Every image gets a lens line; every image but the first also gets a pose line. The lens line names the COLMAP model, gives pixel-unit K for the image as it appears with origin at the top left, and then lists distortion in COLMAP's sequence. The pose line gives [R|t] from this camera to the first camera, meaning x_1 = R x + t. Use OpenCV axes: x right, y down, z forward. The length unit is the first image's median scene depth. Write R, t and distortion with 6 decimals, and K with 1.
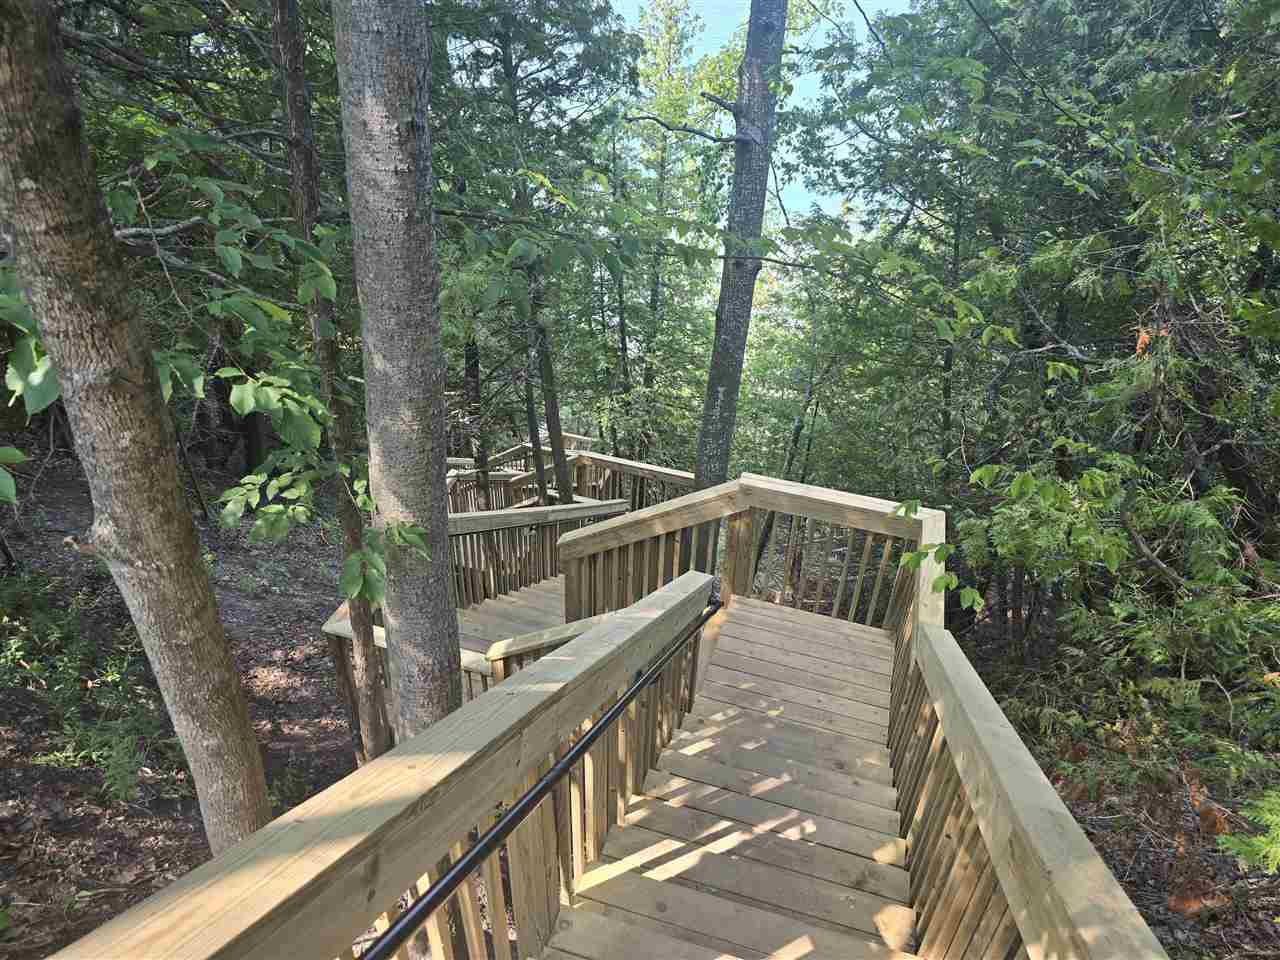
lens RADIAL K [[871.8, 0, 633.5], [0, 871.8, 477.7], [0, 0, 1]] dist [0.059925, -0.046082]
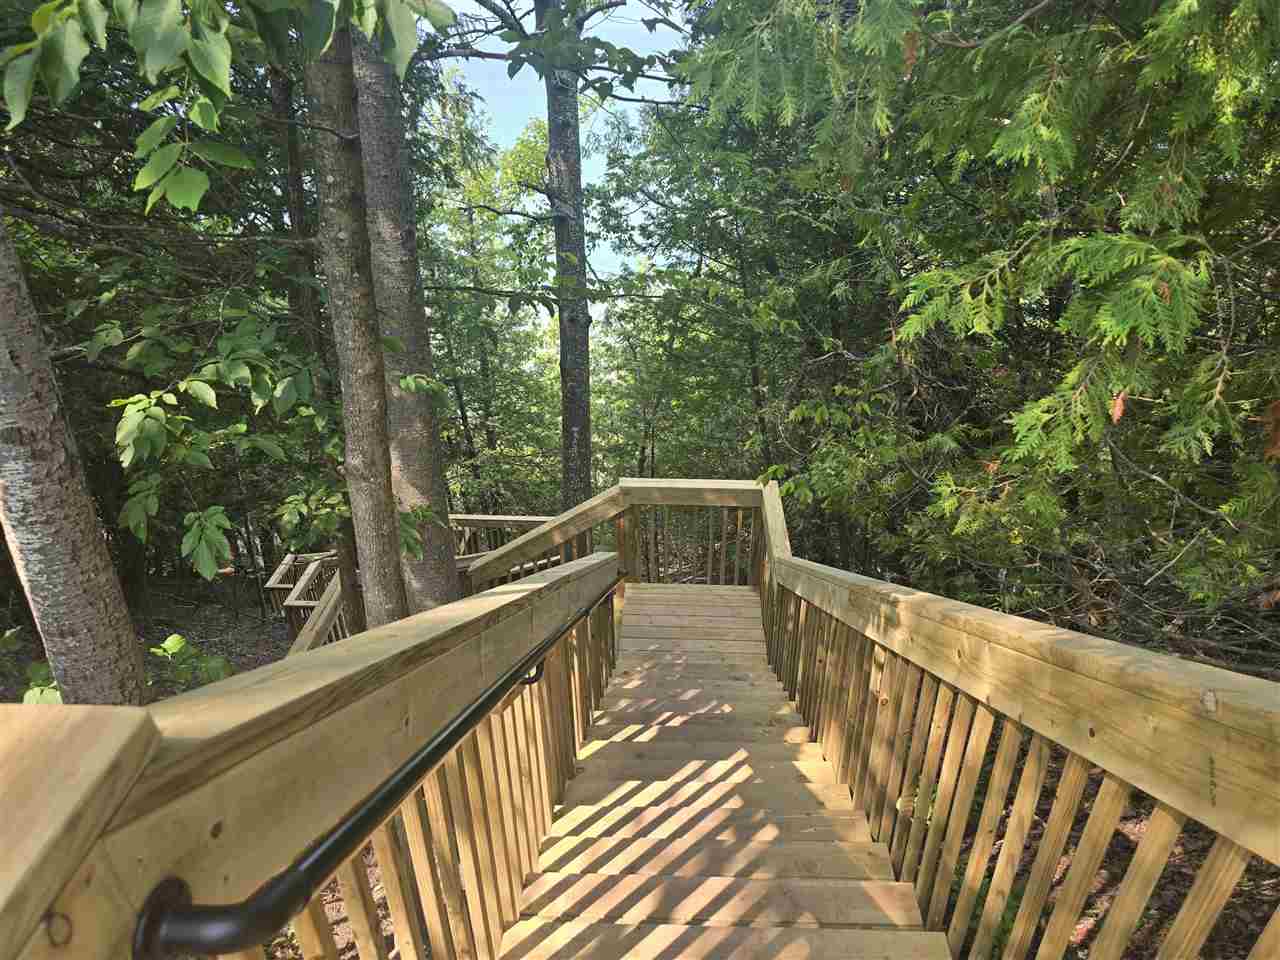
lens RADIAL K [[871.8, 0, 642.6], [0, 871.8, 480.9], [0, 0, 1]] dist [0.059925, -0.046082]
pose [[0.965876, -0.161698, 0.202330, -0.049018], [0.175862, 0.982934, -0.053982, 0.037417], [-0.190148, 0.087722, 0.977829, -0.110415]]
